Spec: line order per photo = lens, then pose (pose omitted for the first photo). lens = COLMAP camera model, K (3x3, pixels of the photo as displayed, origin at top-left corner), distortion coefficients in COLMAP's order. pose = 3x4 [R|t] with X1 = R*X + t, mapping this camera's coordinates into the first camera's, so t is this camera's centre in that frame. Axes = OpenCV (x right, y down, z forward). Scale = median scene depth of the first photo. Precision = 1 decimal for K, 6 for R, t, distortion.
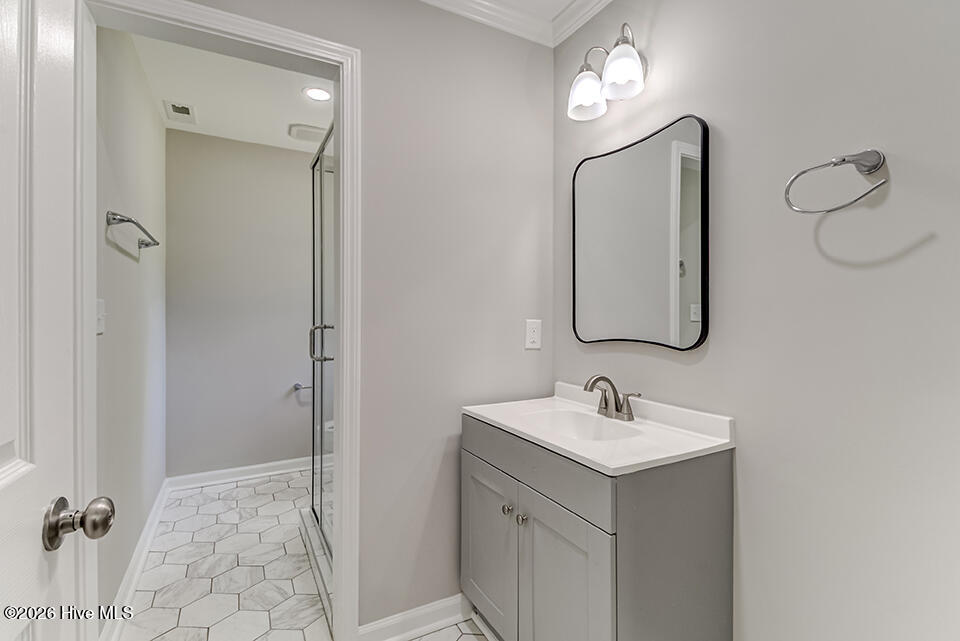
lens RADIAL K [[441.7, 0, 479.4], [0, 441.7, 319.9], [0, 0, 1]] dist [0.009171, -0.005335]
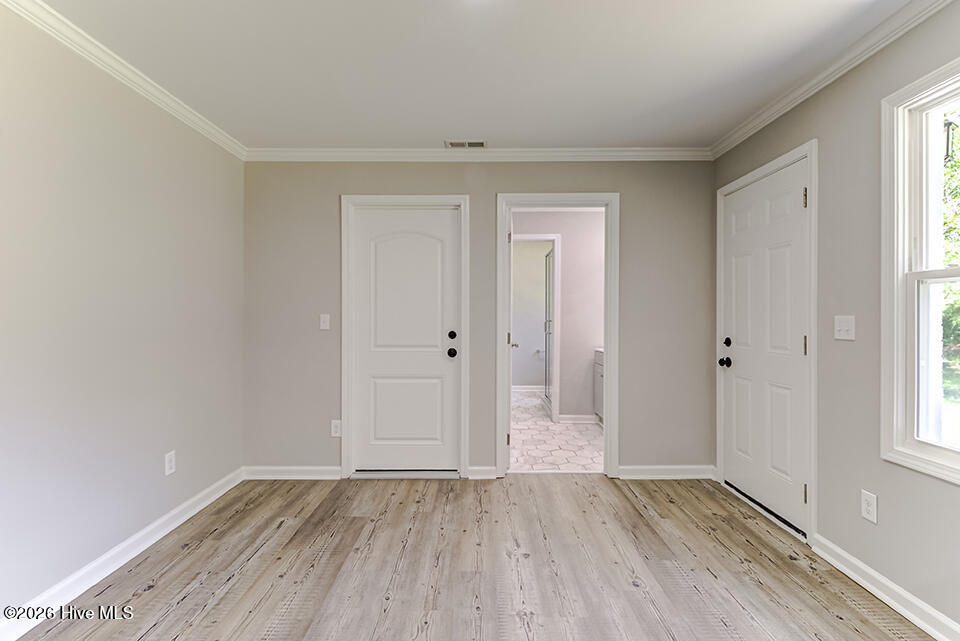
lens RADIAL K [[441.7, 0, 480.5], [0, 441.7, 318.6], [0, 0, 1]] dist [0.009171, -0.005335]
pose [[0.873312, 0.007943, -0.487096, 0.534065], [-0.008777, 0.999961, 0.000571, 0.004807], [0.487082, 0.003777, 0.873348, -1.405894]]
